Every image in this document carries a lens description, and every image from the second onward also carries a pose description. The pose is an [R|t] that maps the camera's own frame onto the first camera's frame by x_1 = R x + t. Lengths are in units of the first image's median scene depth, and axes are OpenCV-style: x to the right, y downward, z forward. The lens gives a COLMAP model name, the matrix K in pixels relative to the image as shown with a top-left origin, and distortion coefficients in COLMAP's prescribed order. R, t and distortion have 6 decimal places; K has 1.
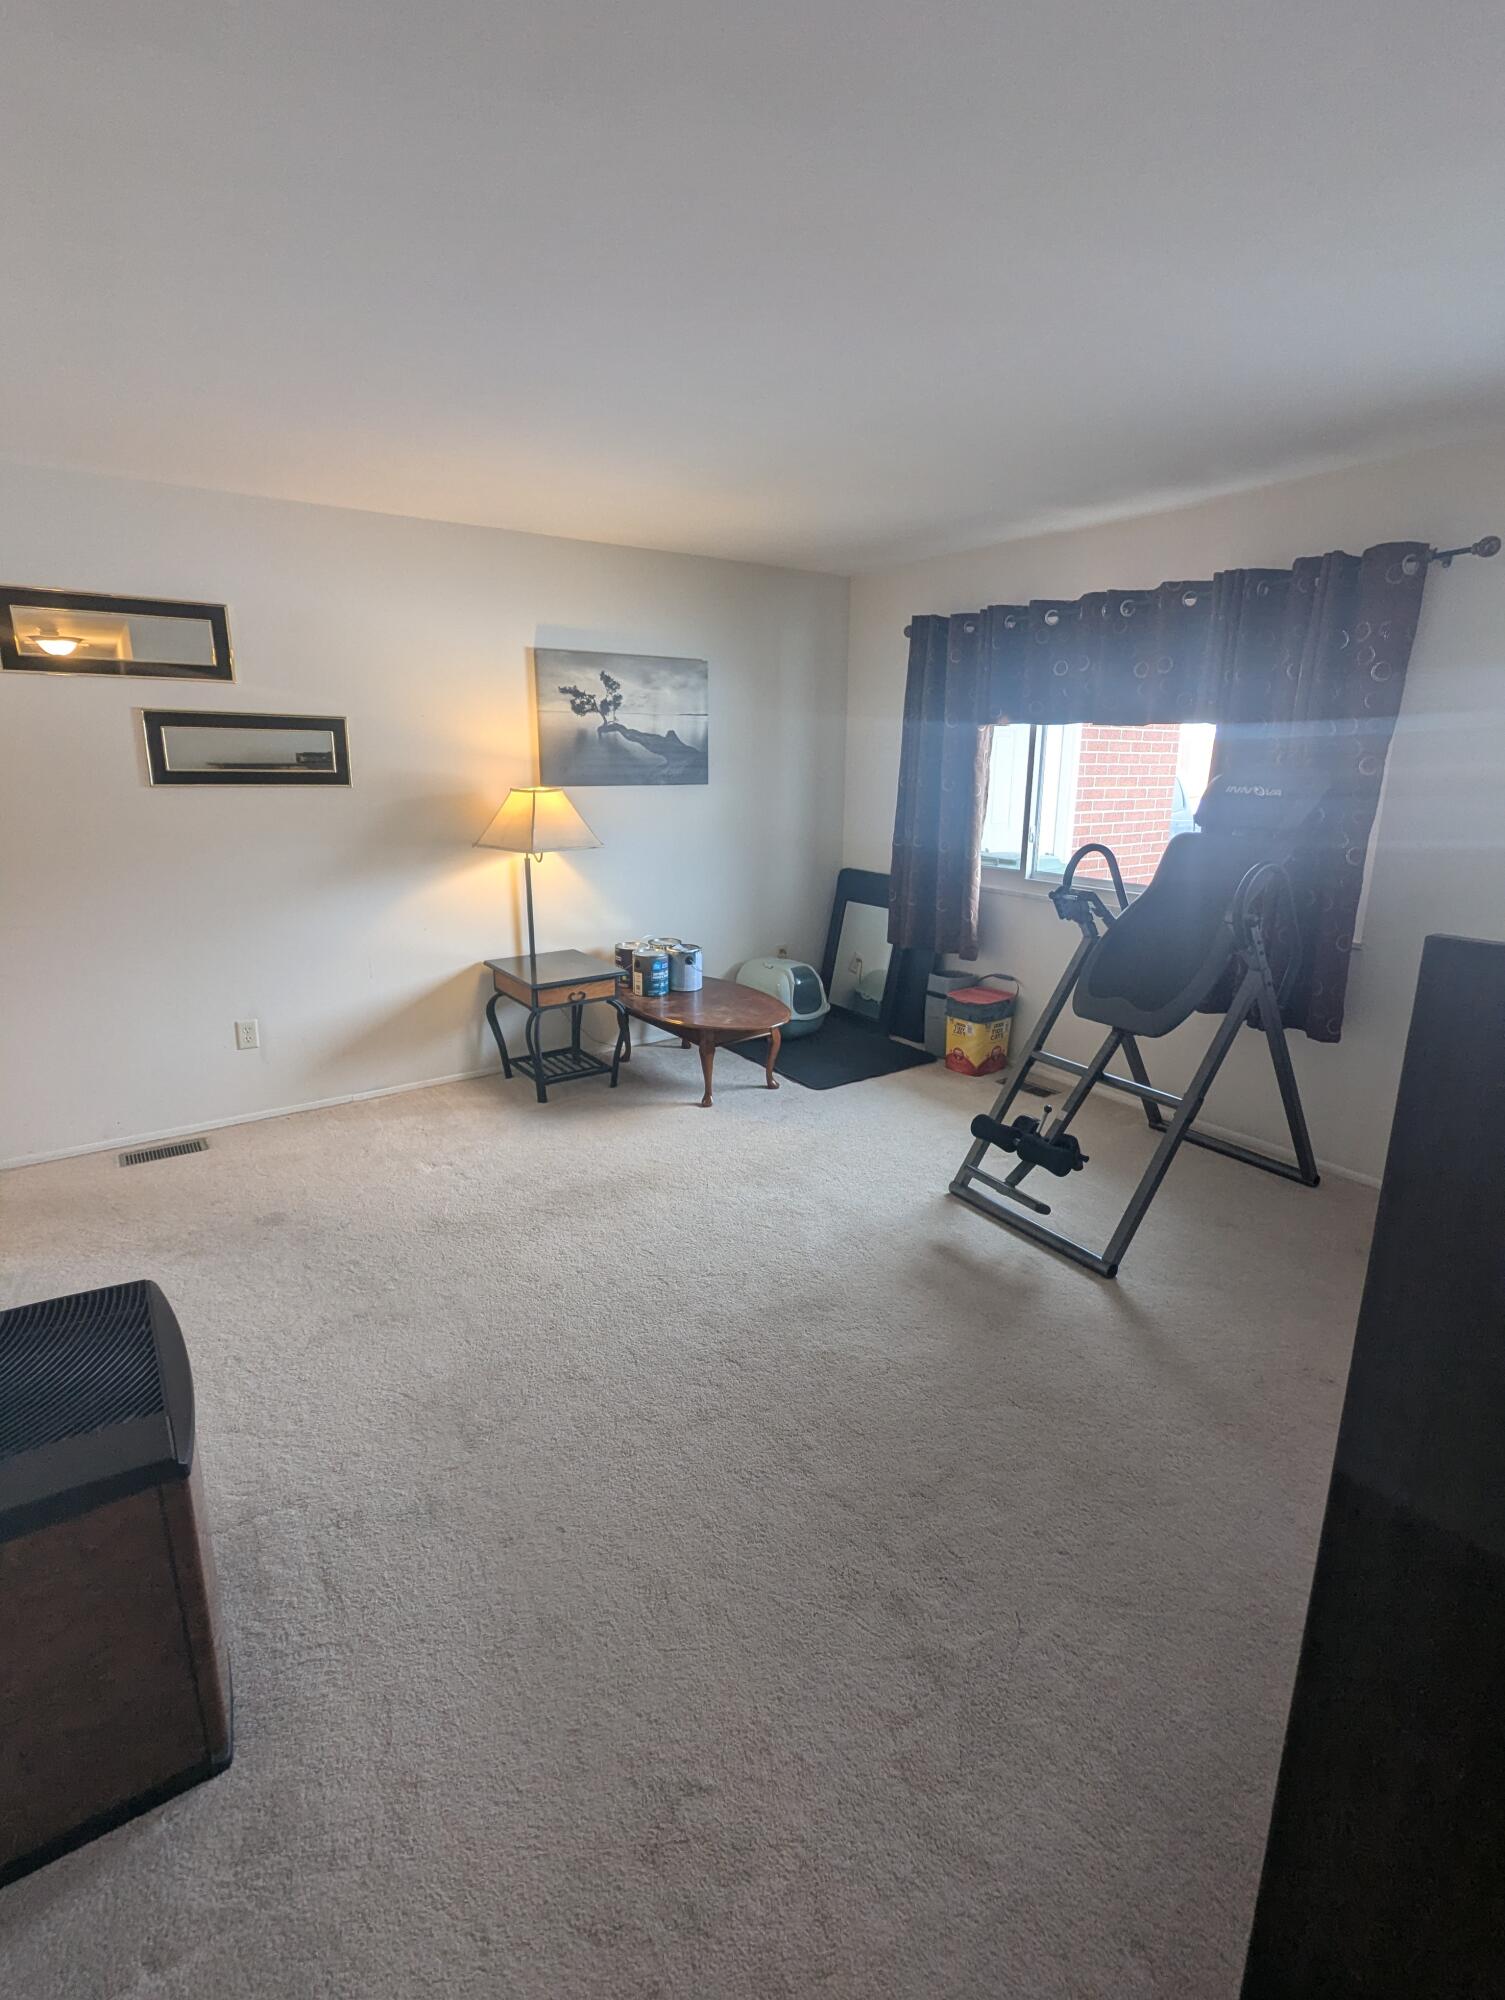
lens RADIAL K [[949.6, 0, 757.1], [0, 949.6, 993.5], [0, 0, 1]] dist [-0.000769, -0.000680]
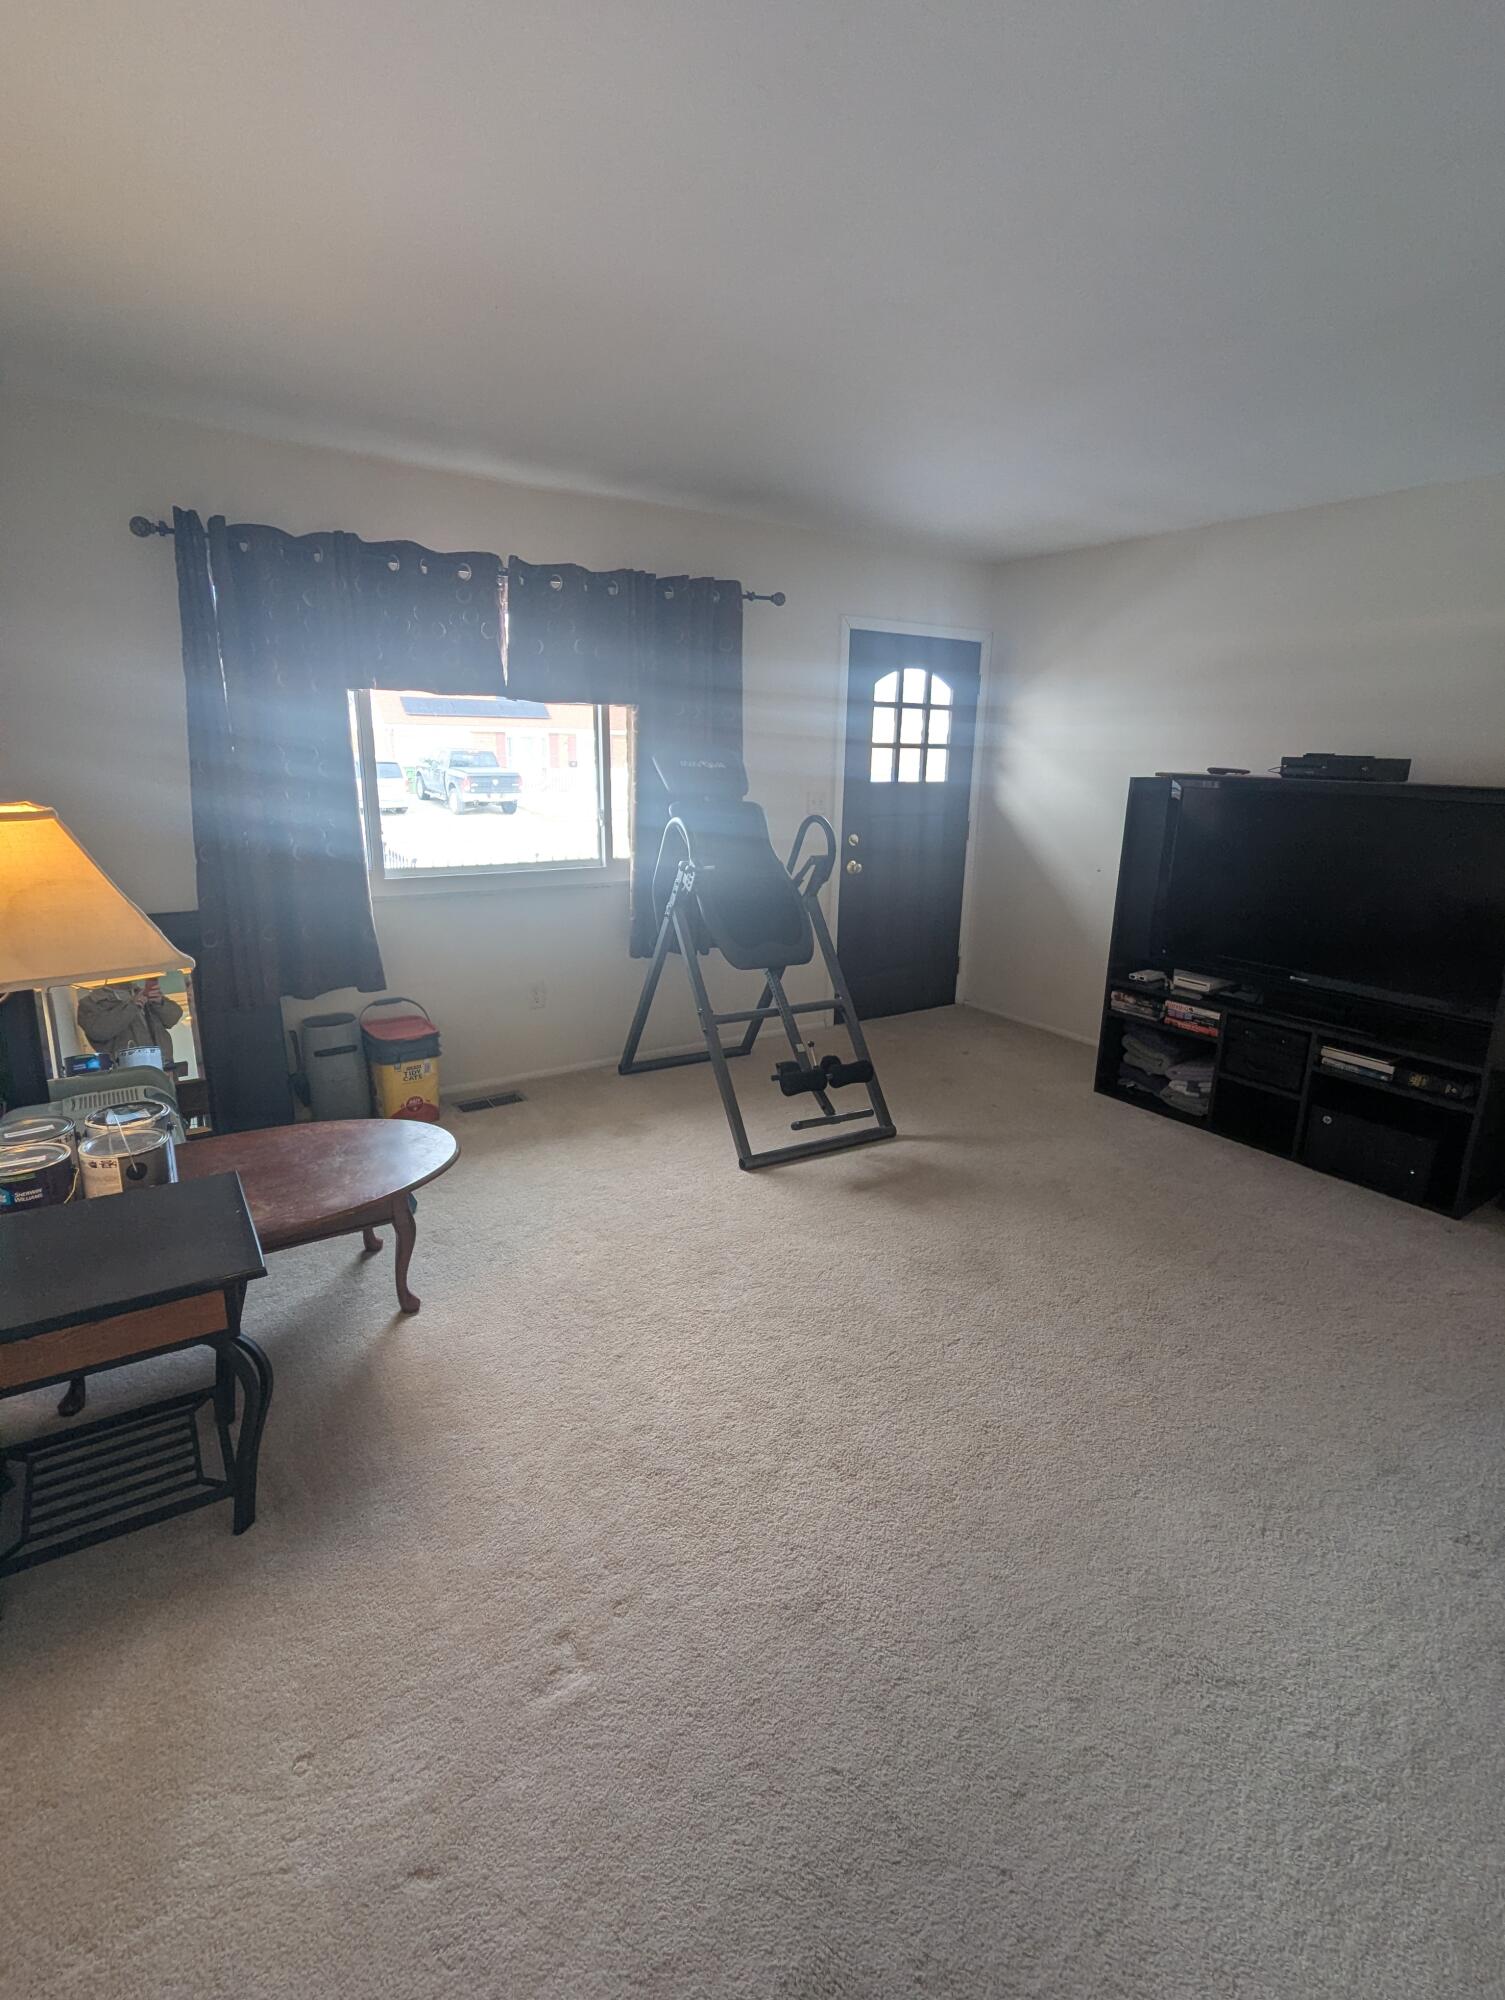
lens RADIAL K [[949.6, 0, 756.4], [0, 949.6, 1004.5], [0, 0, 1]] dist [-0.000769, -0.000680]
pose [[0.027859, -0.277434, 0.960341, -0.789242], [0.216280, 0.939630, 0.265177, -0.246287], [-0.975934, 0.200315, 0.086181, 0.937748]]
